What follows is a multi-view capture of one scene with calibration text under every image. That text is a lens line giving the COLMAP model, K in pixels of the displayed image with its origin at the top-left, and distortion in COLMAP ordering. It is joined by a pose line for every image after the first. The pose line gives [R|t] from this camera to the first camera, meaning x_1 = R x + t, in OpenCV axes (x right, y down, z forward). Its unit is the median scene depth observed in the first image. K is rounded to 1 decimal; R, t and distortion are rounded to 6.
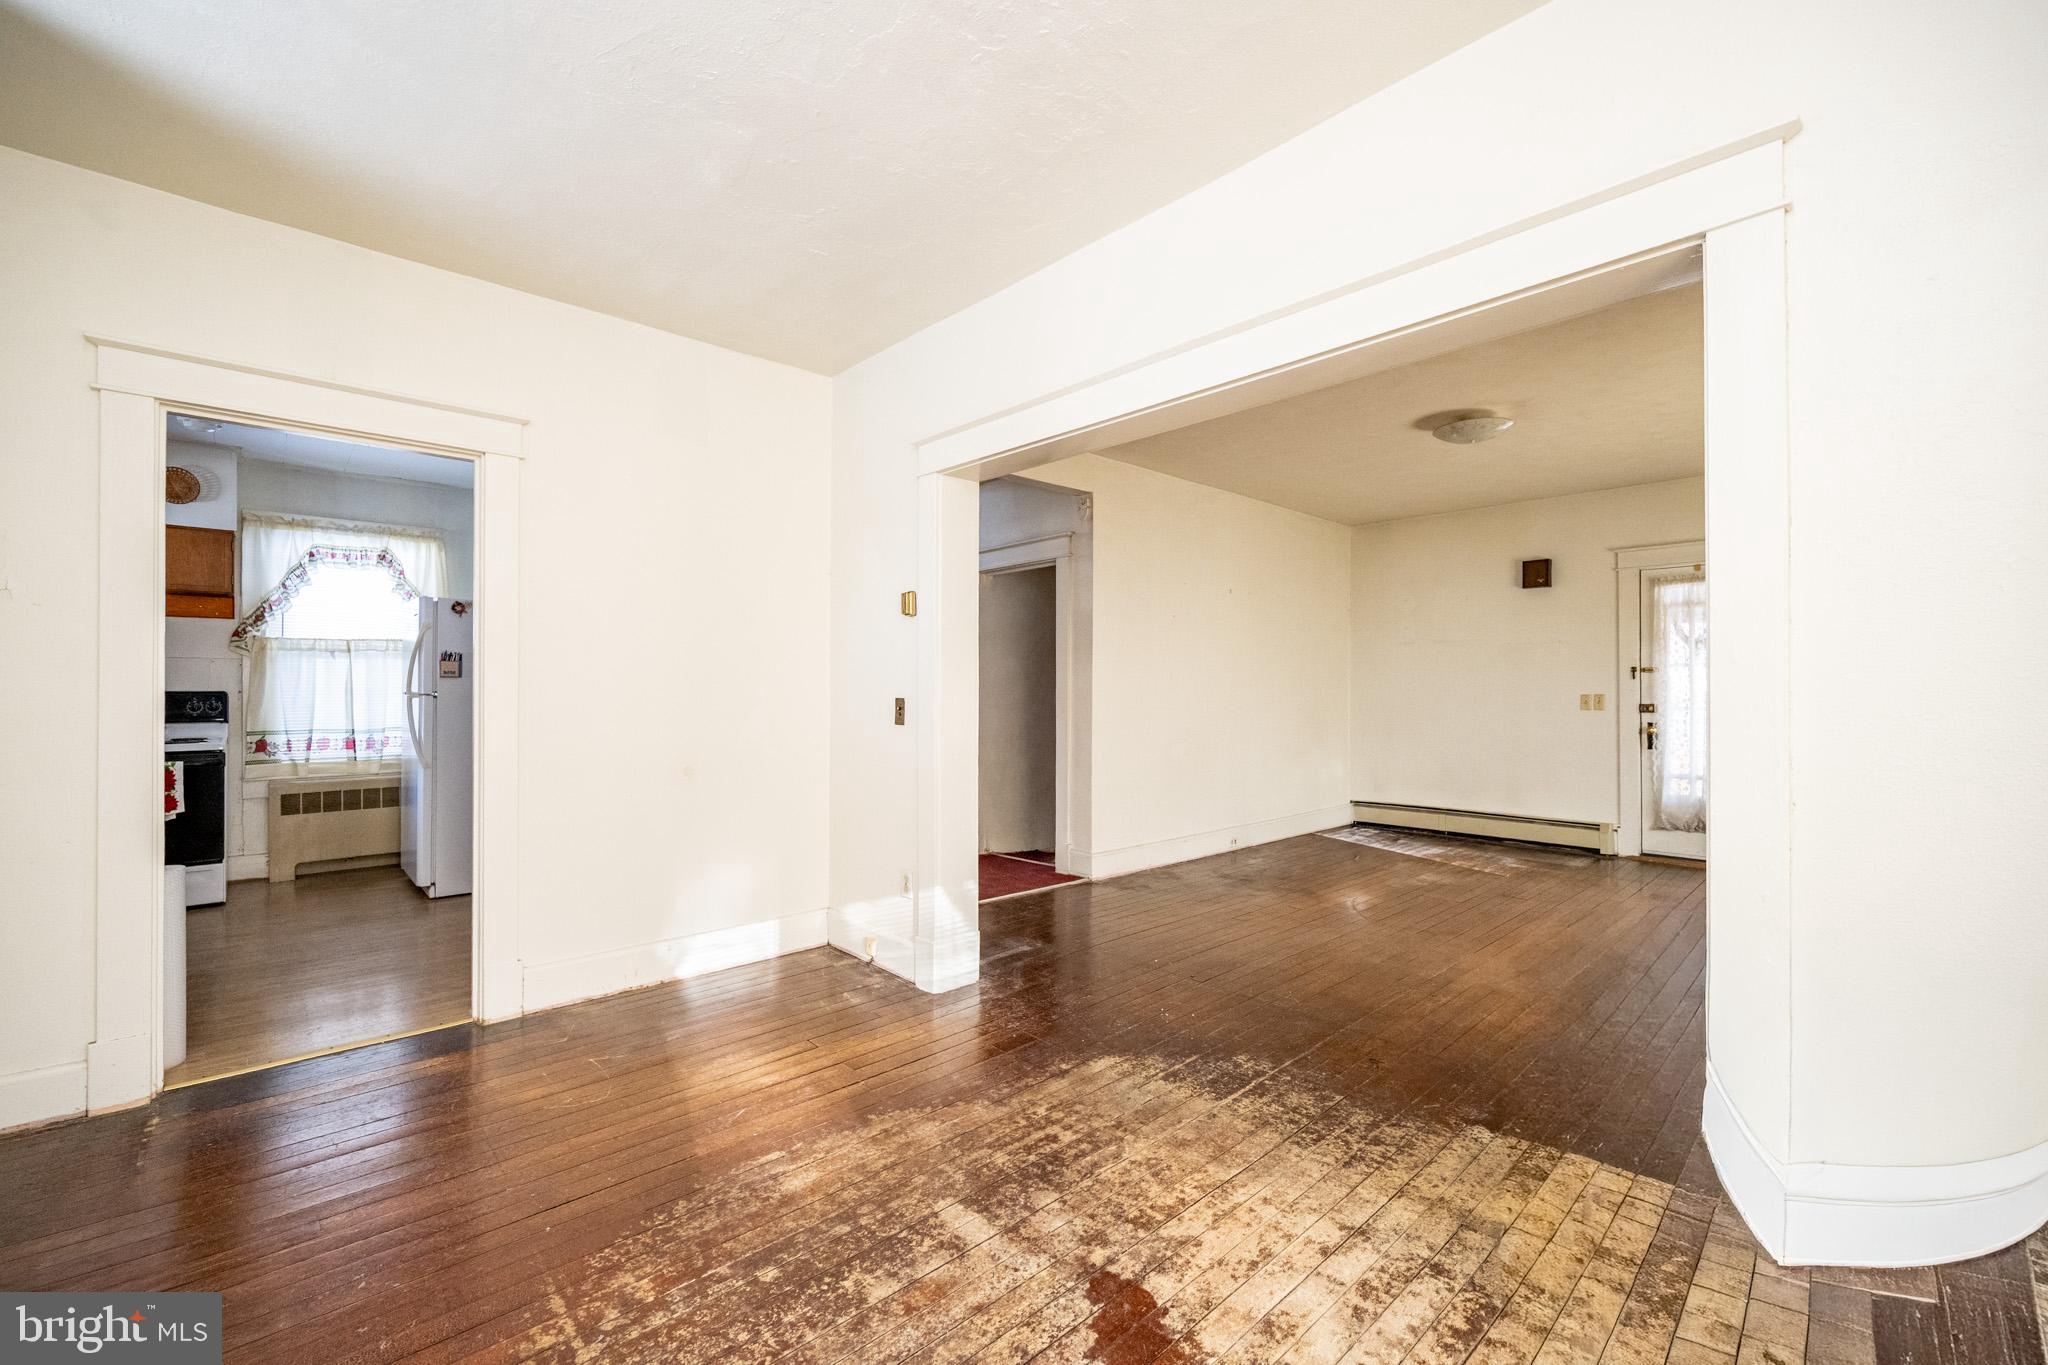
lens RADIAL K [[833.4, 0, 1010.9], [0, 833.4, 680.6], [0, 0, 1]] dist [-0.001002, -0.000143]
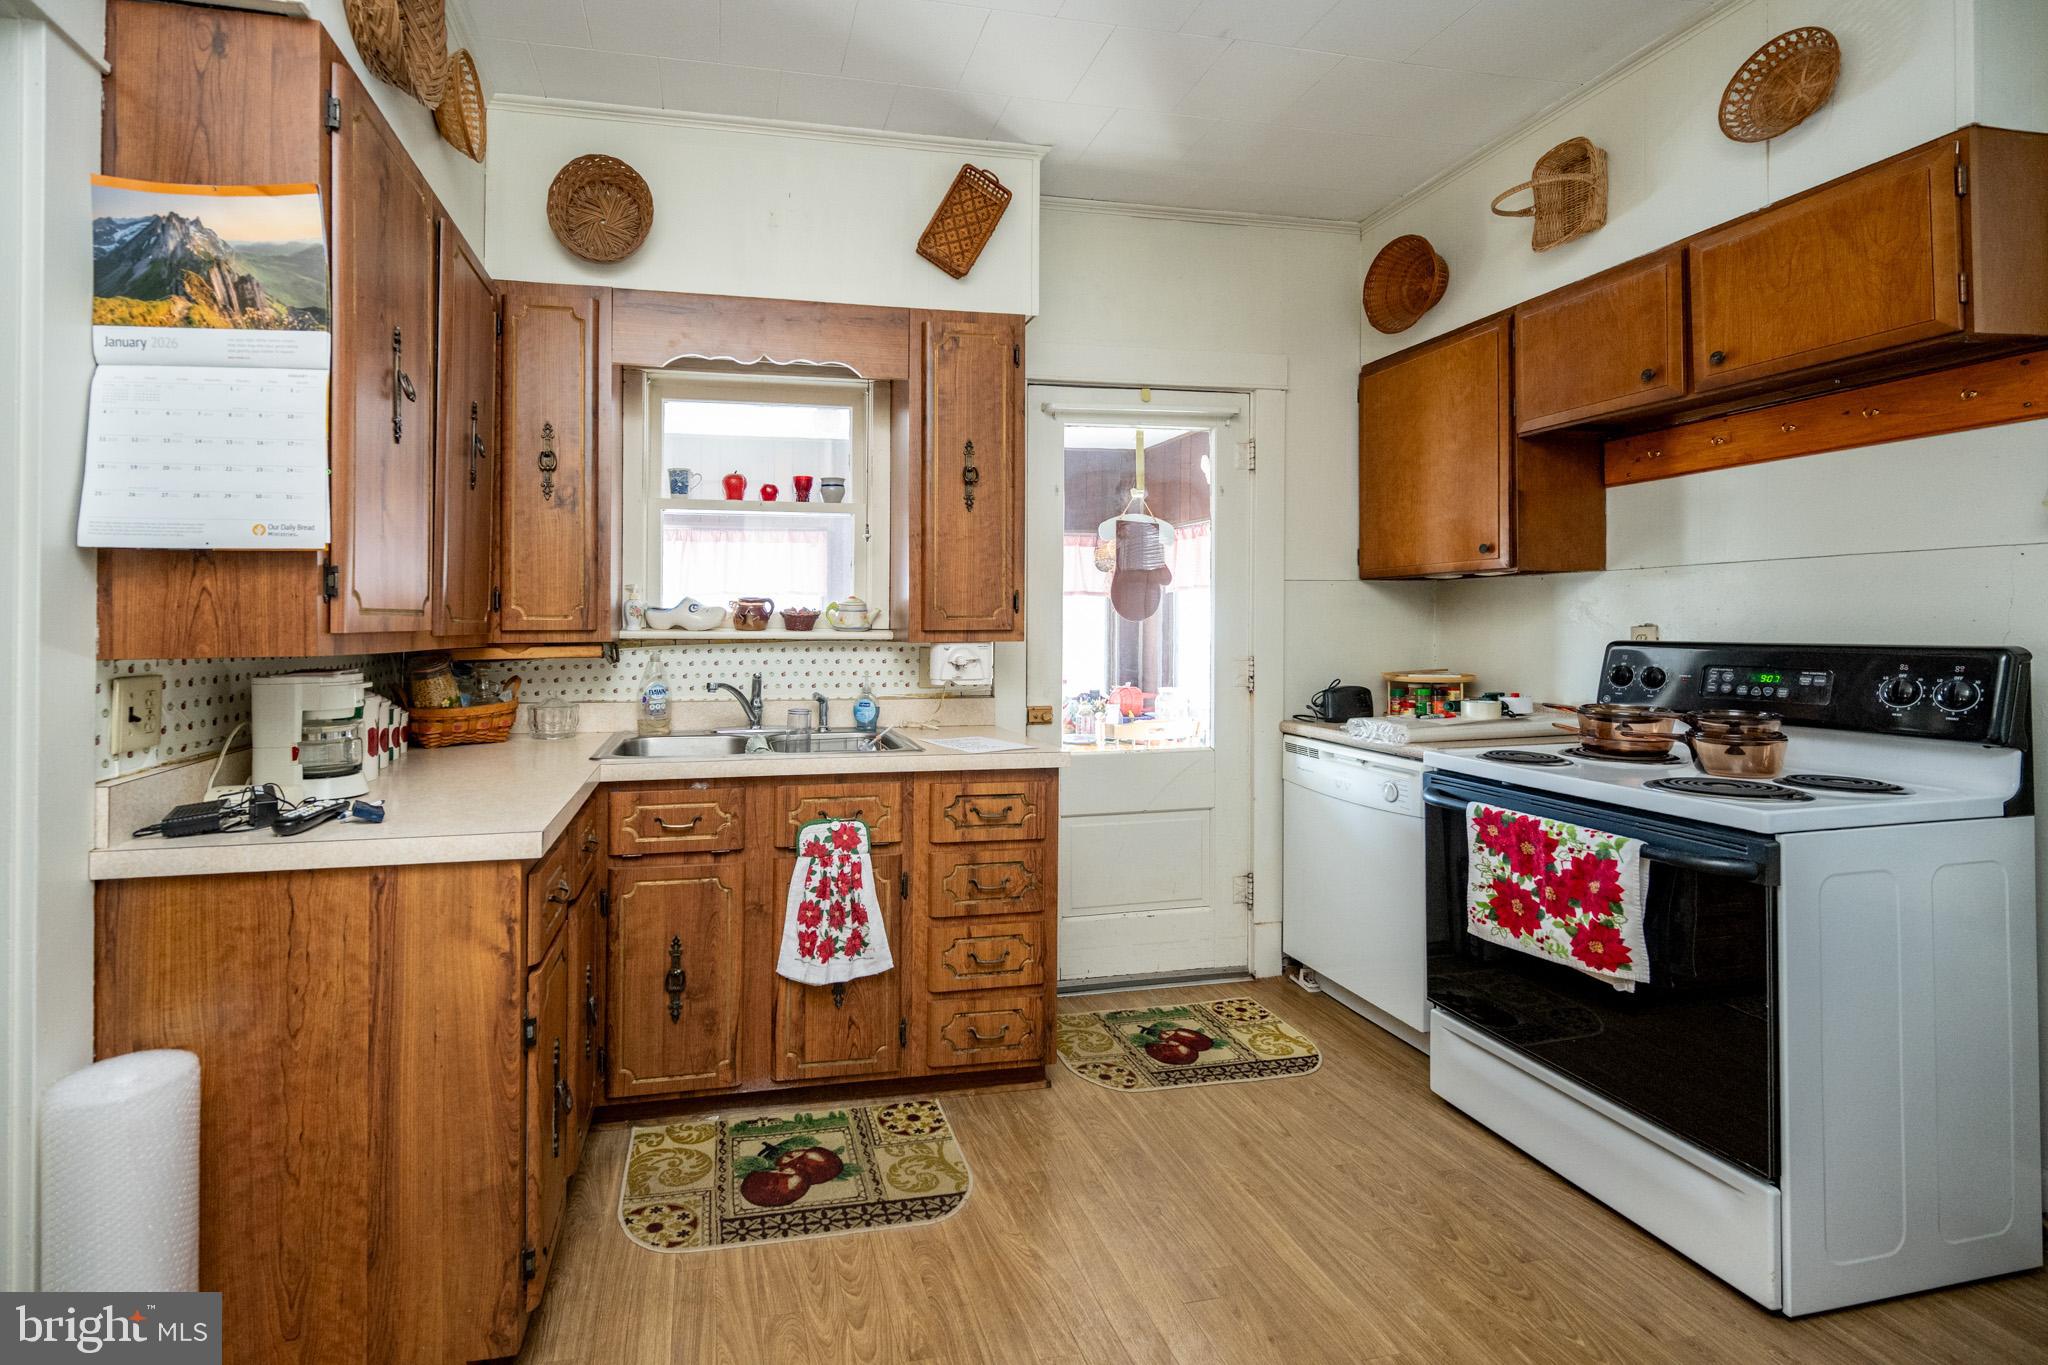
lens RADIAL K [[869.0, 0, 877.2], [0, 869.0, 606.8], [0, 0, 1]] dist [0.000196, -0.000005]
pose [[-0.519366, -0.012471, -0.854461, -1.023447], [0.013861, 0.999639, -0.023015, -0.001055], [0.854440, -0.023797, -0.519006, 1.877802]]
